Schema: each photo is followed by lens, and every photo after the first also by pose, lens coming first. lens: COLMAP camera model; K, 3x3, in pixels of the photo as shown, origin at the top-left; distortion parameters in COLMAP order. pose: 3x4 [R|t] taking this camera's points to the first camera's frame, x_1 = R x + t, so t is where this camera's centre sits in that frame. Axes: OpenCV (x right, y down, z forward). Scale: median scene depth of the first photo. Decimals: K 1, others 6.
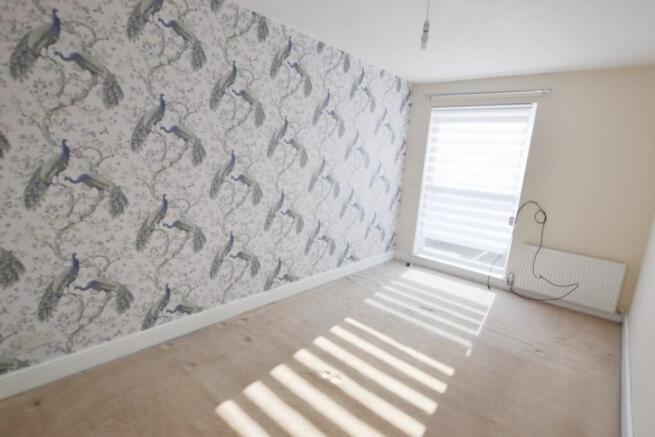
lens RADIAL K [[321.9, 0, 327.5], [0, 321.9, 218.5], [0, 0, 1]] dist [-0.025020, 0.001167]
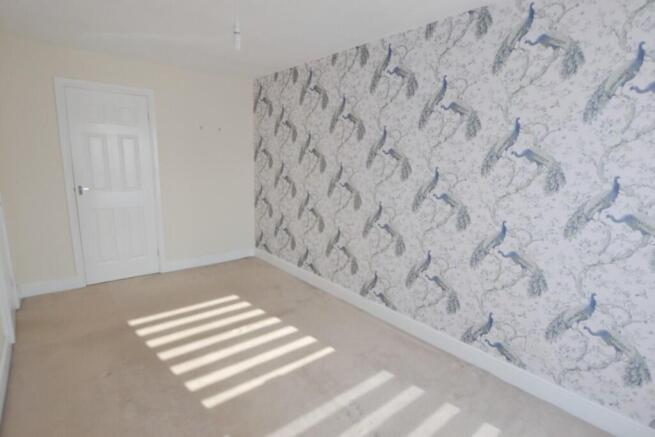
lens RADIAL K [[326.8, 0, 329.2], [0, 326.8, 223.7], [0, 0, 1]] dist [-0.015386, -0.000218]
pose [[-0.119834, 0.113210, -0.986318, 0.557064], [-0.241981, 0.960184, 0.139610, -0.081177], [0.962852, 0.255401, -0.087668, 0.616909]]
